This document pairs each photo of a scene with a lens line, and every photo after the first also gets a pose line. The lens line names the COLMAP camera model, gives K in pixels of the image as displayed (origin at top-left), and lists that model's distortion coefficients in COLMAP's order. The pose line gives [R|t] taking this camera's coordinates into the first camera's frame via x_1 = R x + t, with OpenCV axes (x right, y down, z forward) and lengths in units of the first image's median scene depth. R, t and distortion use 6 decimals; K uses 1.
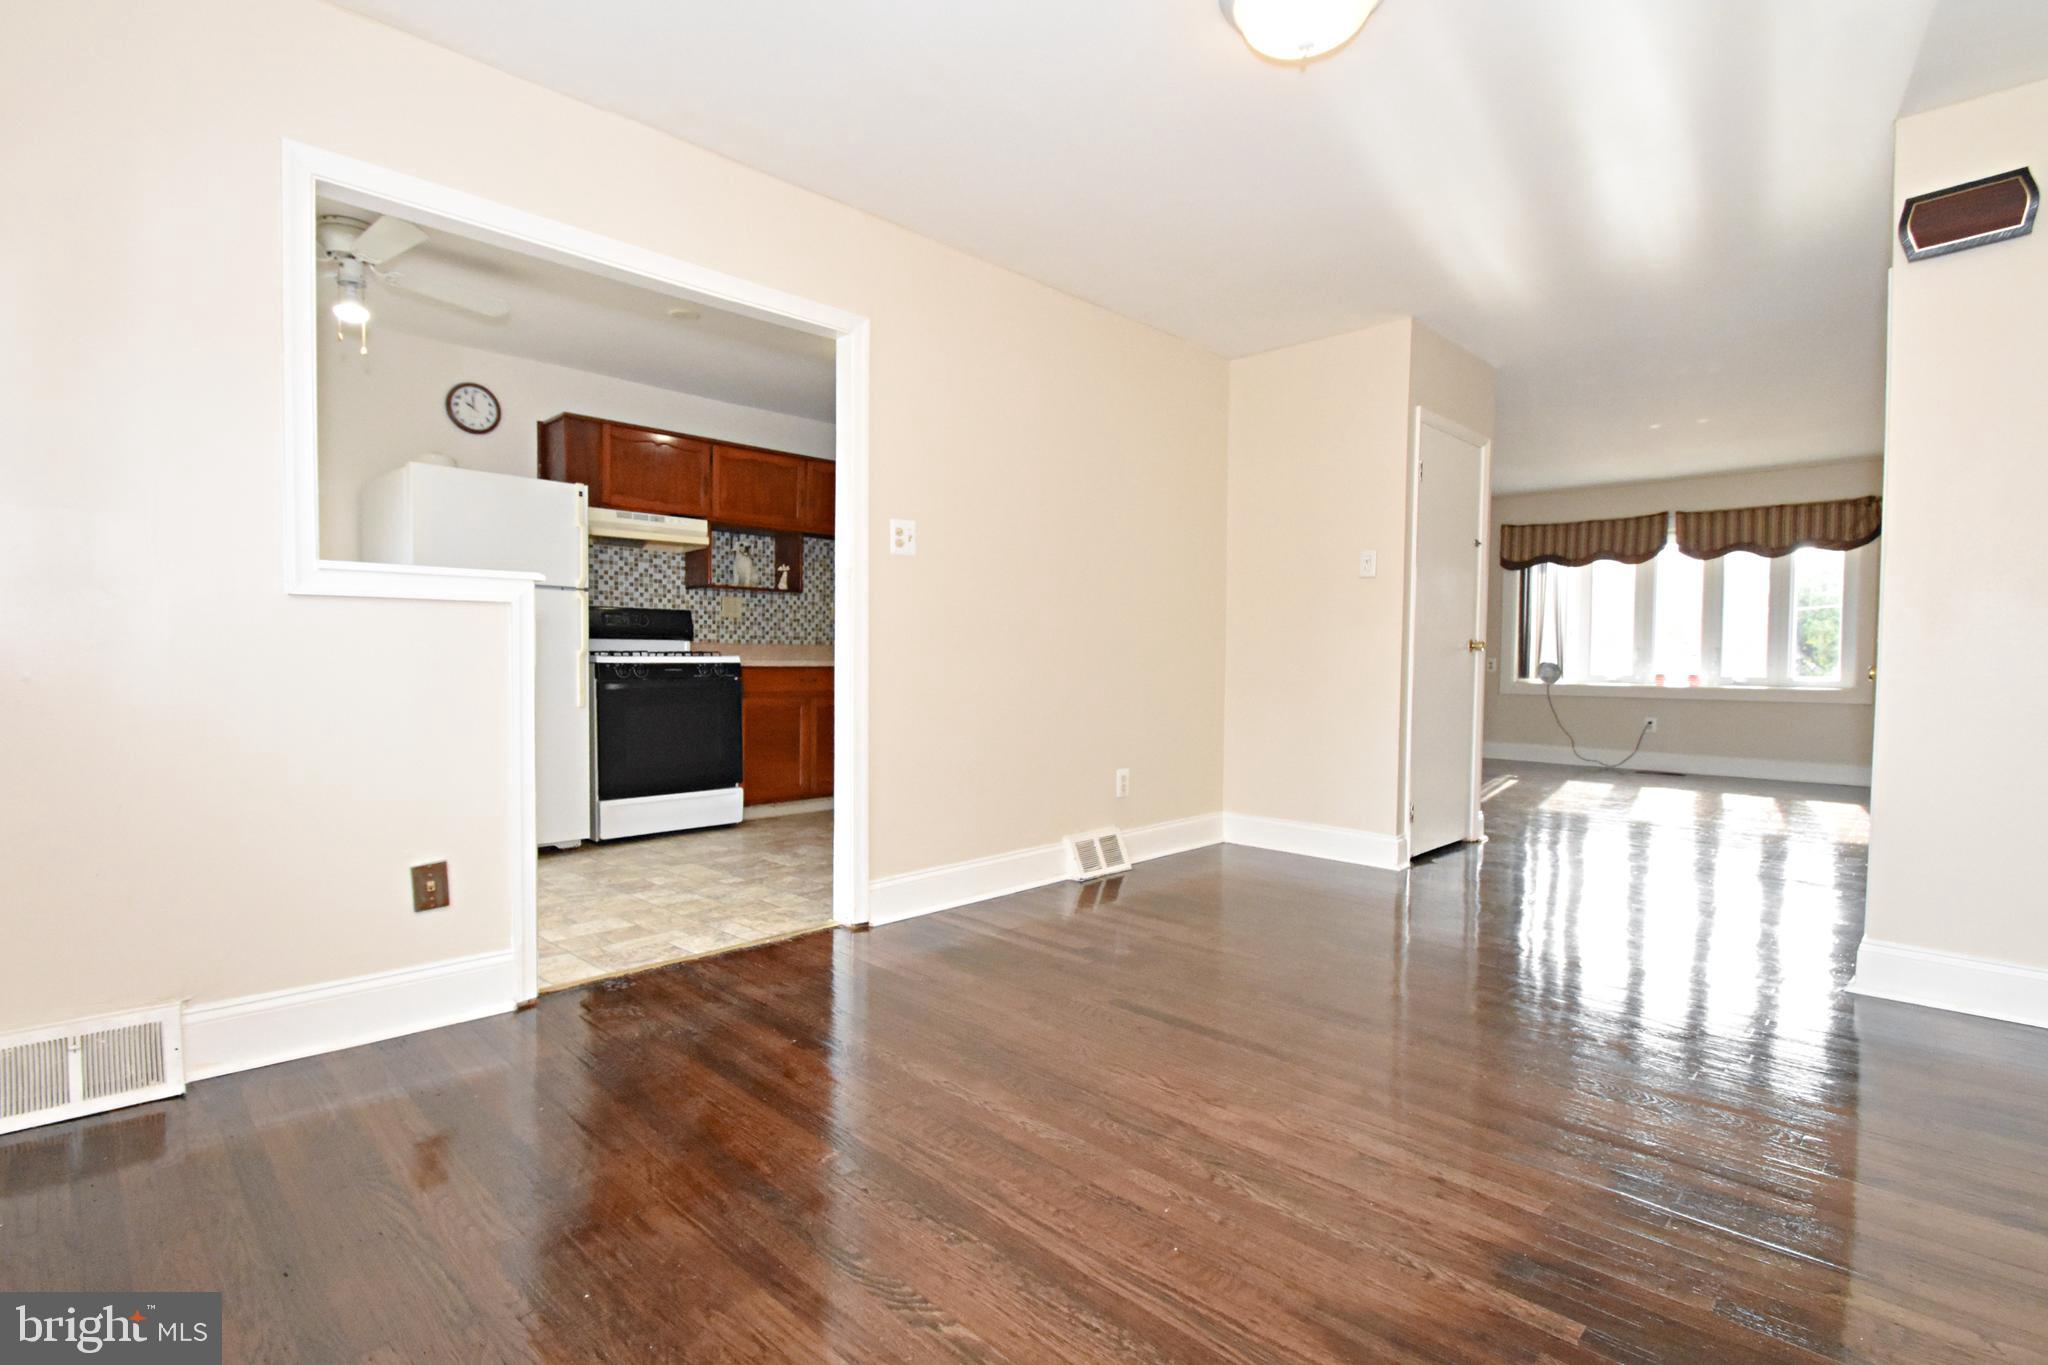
lens RADIAL K [[952.2, 0, 1006.9], [0, 952.2, 685.0], [0, 0, 1]] dist [0.003326, 0.000353]
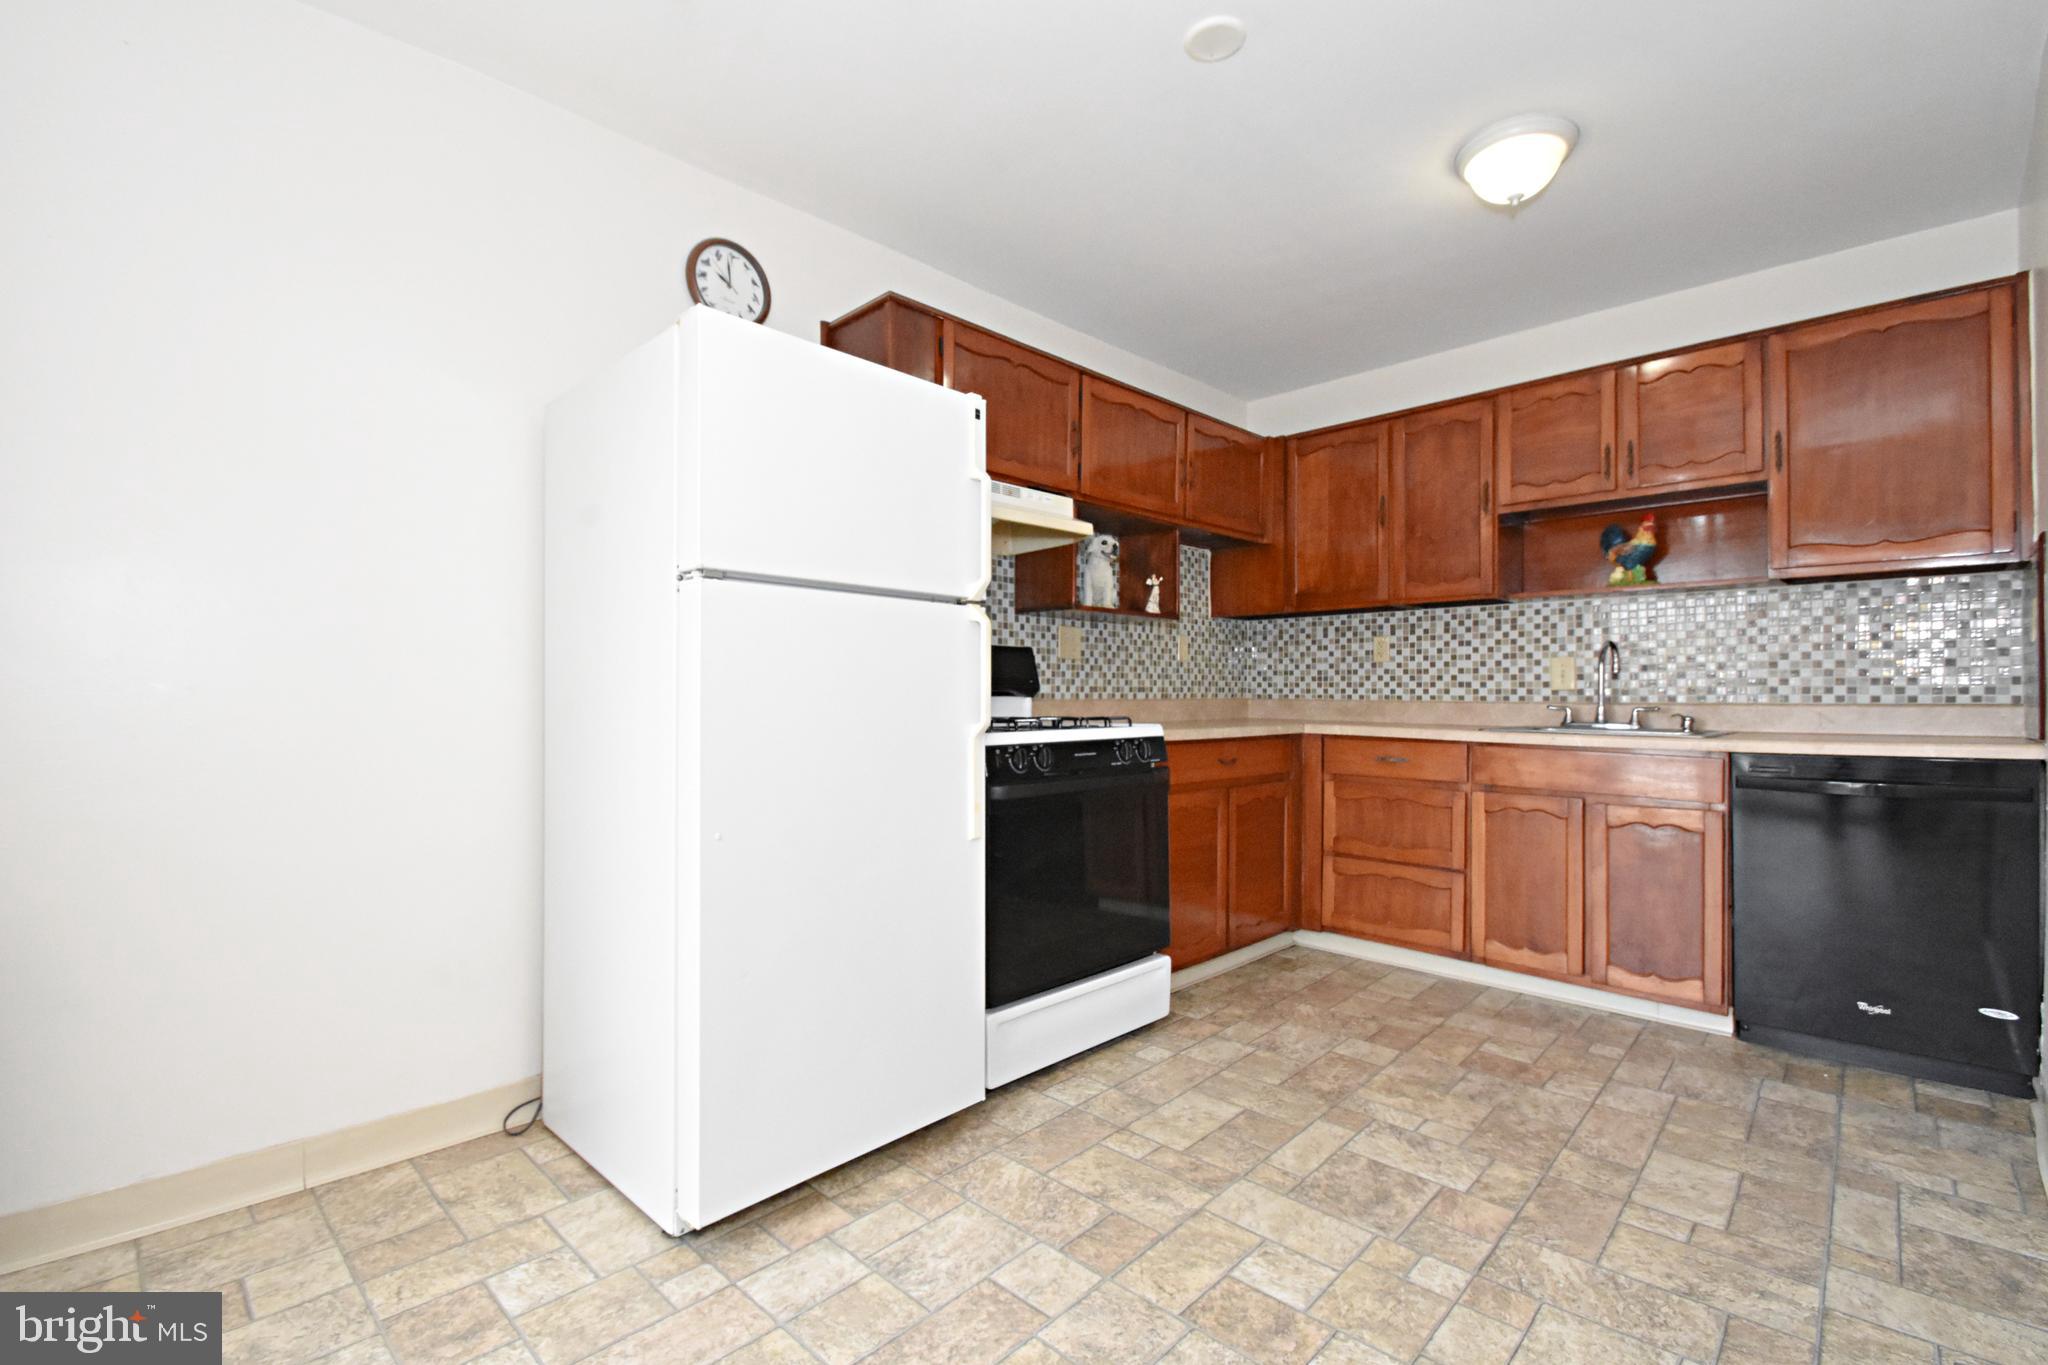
lens RADIAL K [[901.3, 0, 1010.3], [0, 901.3, 692.7], [0, 0, 1]] dist [0.004210, -0.010105]
pose [[0.999885, -0.007521, -0.013179, -0.336855], [0.007049, 0.999345, -0.035499, -0.028469], [0.013437, 0.035402, 0.999283, 0.418565]]
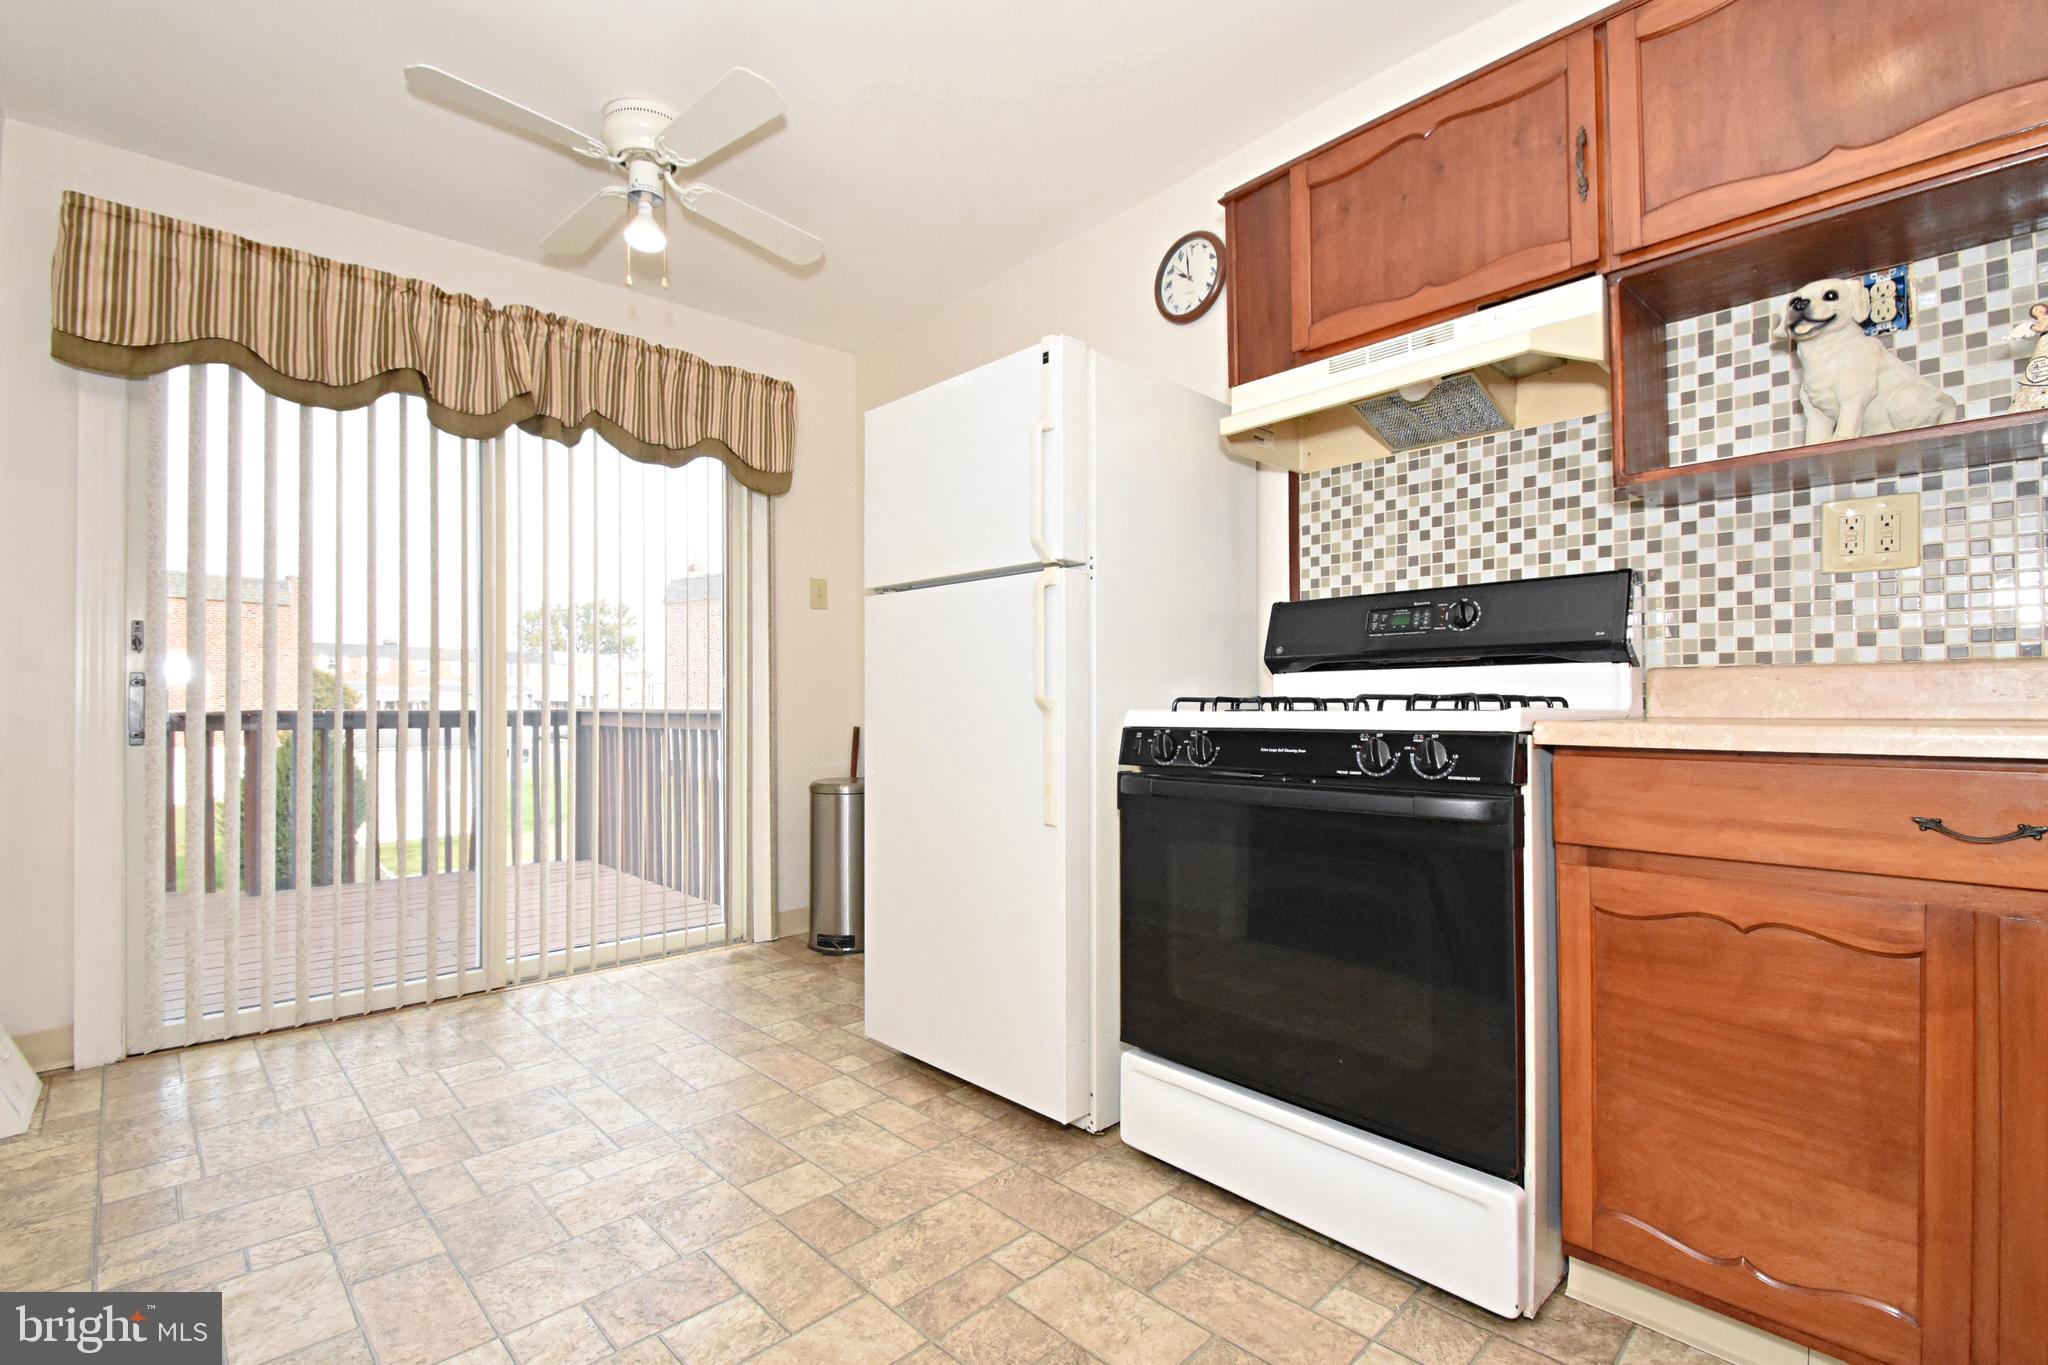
lens RADIAL K [[919.8, 0, 1009.4], [0, 919.8, 691.8], [0, 0, 1]] dist [0.029093, -0.023134]
pose [[-0.056230, -0.020078, -0.998216, -0.002924], [-0.026929, 0.999465, -0.018586, -0.024434], [0.998055, 0.025836, -0.056740, 0.802617]]
